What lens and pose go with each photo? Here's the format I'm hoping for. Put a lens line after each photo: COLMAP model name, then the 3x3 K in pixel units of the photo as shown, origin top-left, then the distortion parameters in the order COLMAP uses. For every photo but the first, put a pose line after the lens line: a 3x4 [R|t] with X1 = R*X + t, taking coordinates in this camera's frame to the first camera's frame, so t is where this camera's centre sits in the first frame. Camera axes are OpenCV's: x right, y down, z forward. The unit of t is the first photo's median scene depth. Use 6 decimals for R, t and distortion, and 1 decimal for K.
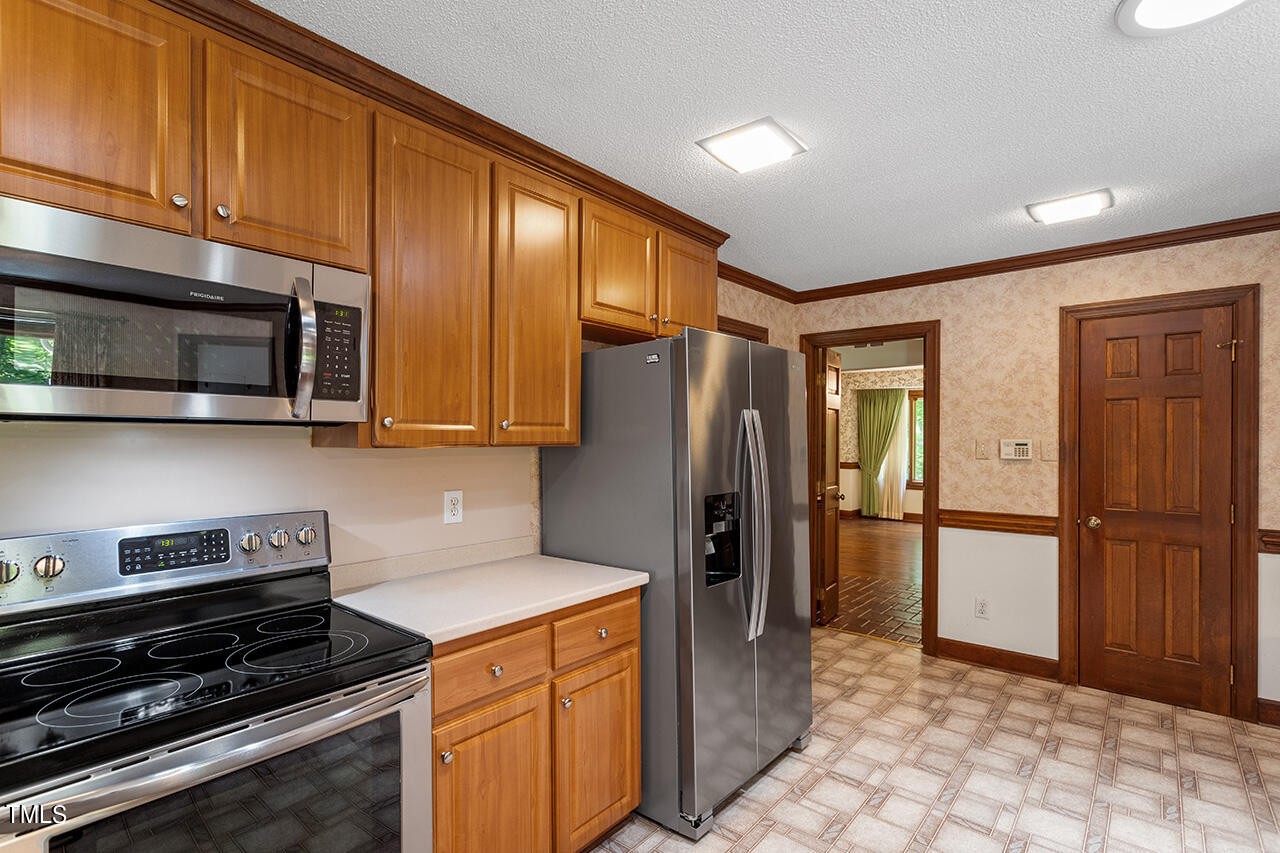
lens RADIAL K [[620.0, 0, 637.4], [0, 620.0, 438.9], [0, 0, 1]] dist [0.047911, -0.000662]
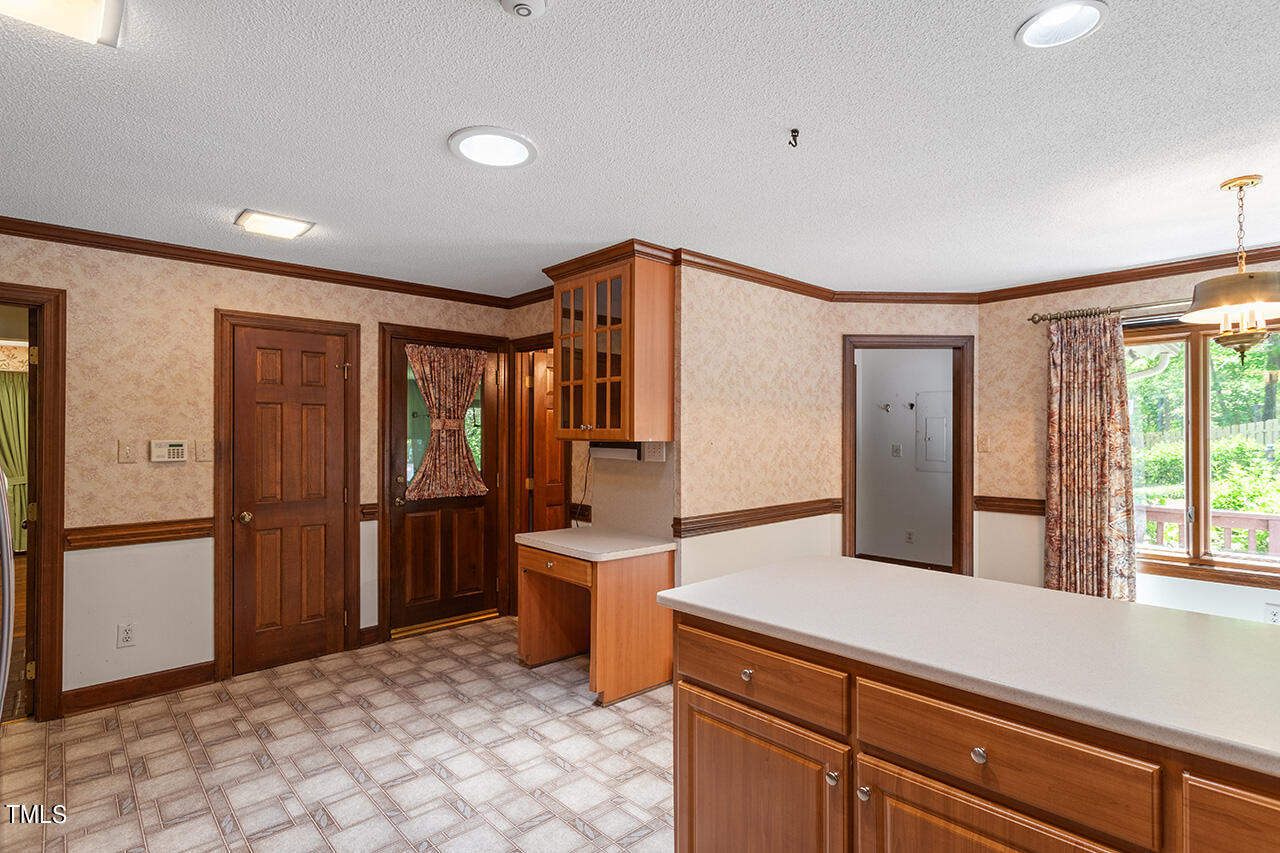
lens RADIAL K [[649.0, 0, 640.0], [0, 649.0, 426.5], [0, 0, 1]] dist [-0.003654, -0.000681]
pose [[0.138552, 0.013271, 0.990266, -0.260903], [0.006570, 0.999876, -0.014319, -0.000864], [-0.990333, 0.008489, 0.138448, 0.192685]]
